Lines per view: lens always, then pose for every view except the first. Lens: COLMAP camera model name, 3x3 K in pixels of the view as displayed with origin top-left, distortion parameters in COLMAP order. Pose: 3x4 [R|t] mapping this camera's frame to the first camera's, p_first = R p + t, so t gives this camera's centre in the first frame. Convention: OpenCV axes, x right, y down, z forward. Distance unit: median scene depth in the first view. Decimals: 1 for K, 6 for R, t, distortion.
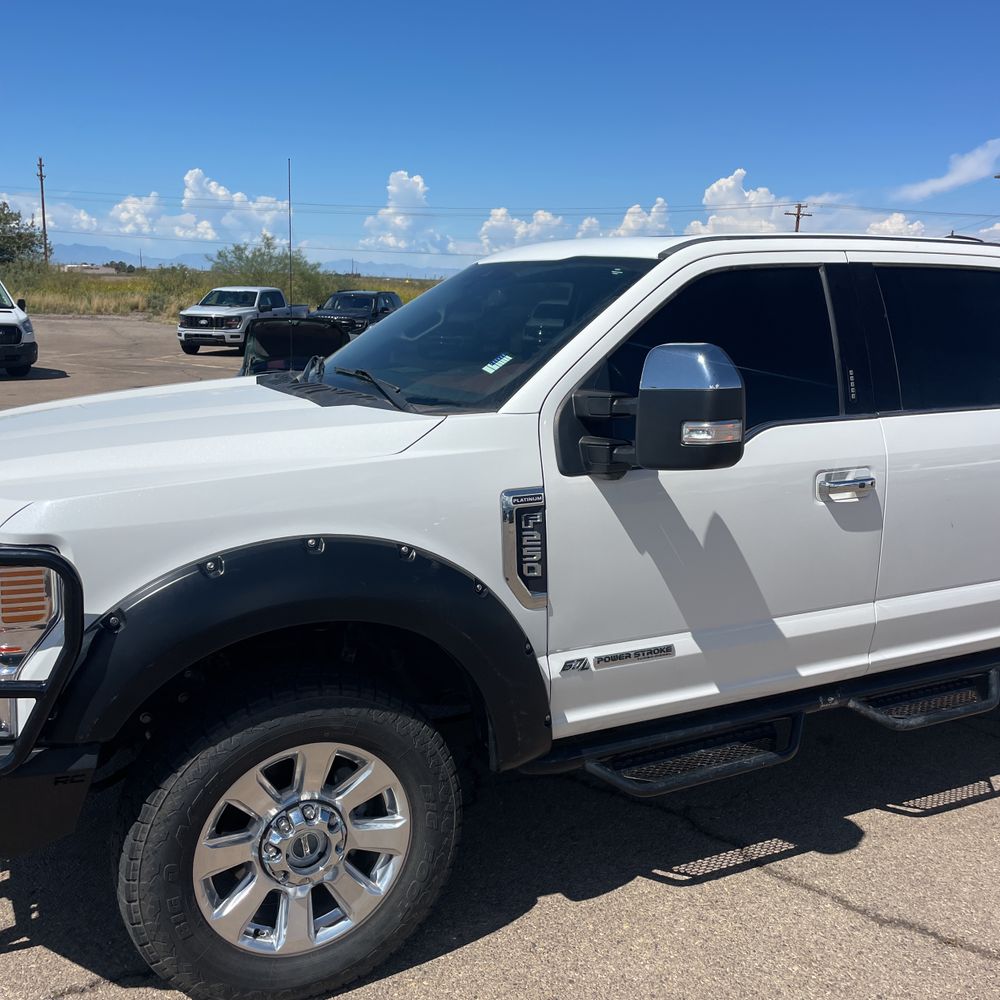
lens RADIAL K [[1003.9, 0, 496.2], [0, 1003.9, 488.6], [0, 0, 1]] dist [0.095174, -0.127489]
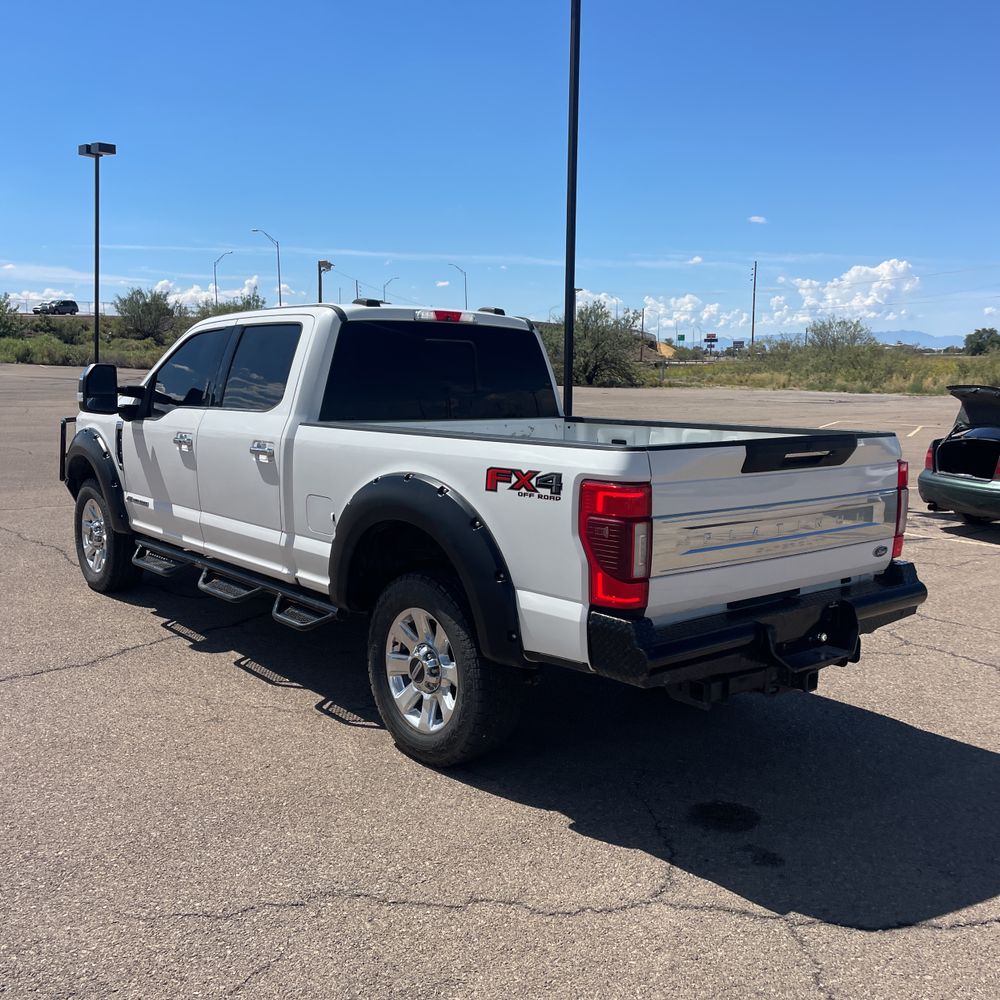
lens RADIAL K [[1003.9, 0, 496.2], [0, 1003.9, 488.6], [0, 0, 1]] dist [0.095174, -0.127489]
pose [[0.218612, 0.105686, -0.970072, 2.423428], [-0.177138, 0.981899, 0.067056, -0.154621], [0.959599, 0.157177, 0.233376, 1.172787]]
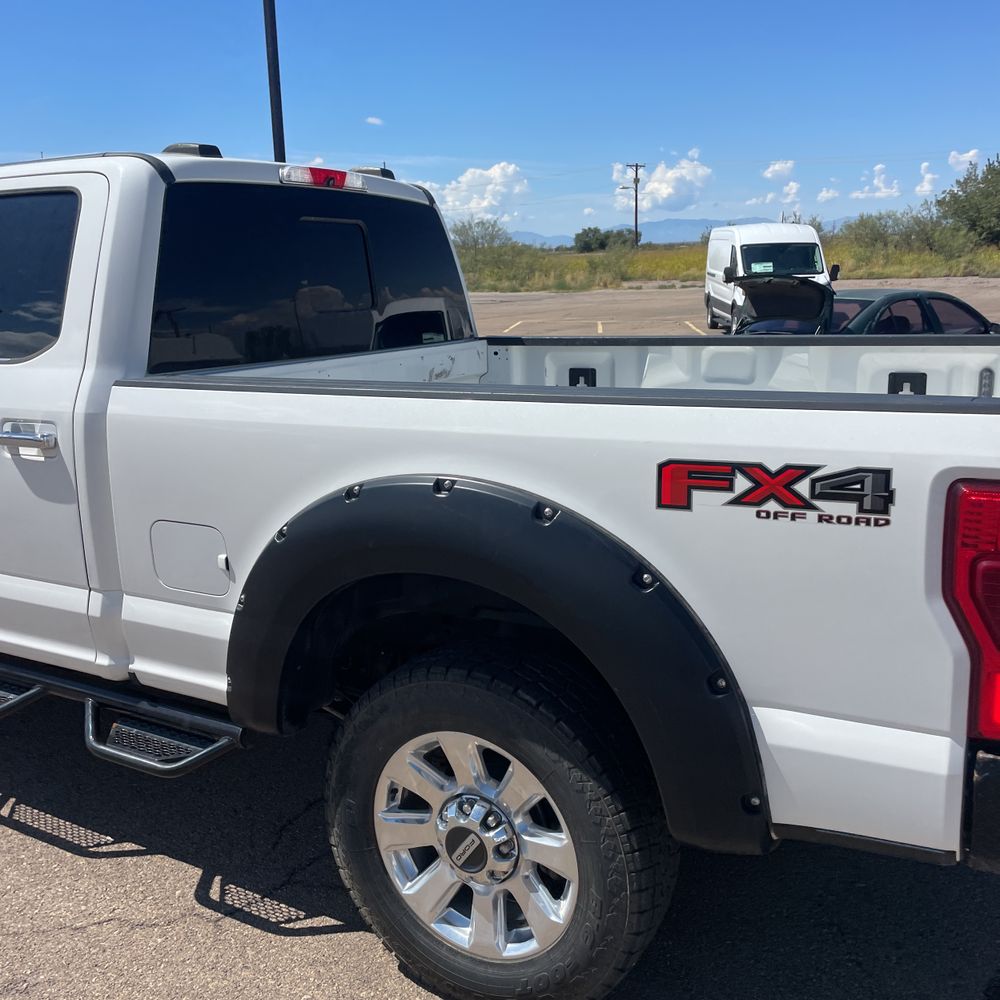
lens RADIAL K [[1003.9, 0, 496.2], [0, 1003.9, 488.6], [0, 0, 1]] dist [0.095174, -0.127489]
pose [[0.541043, 0.145708, -0.828276, 1.627357], [-0.118122, 0.988280, 0.096696, -0.123772], [0.832658, 0.045521, 0.551913, 1.031164]]
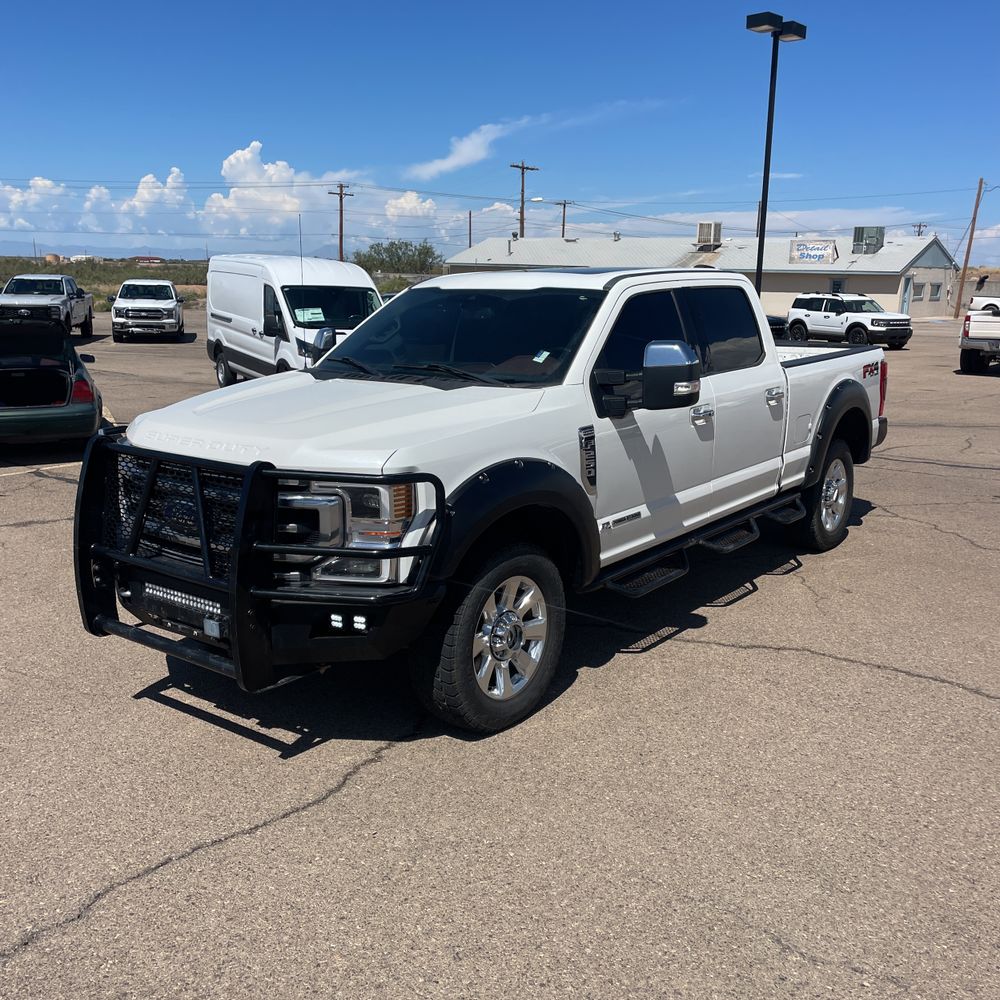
lens RADIAL K [[1003.9, 0, 496.2], [0, 1003.9, 488.6], [0, 0, 1]] dist [0.095174, -0.127489]
pose [[0.906183, -0.101756, 0.410461, -0.746082], [0.091910, 0.994808, 0.043707, 0.014801], [-0.412778, -0.001881, 0.910830, -0.480380]]
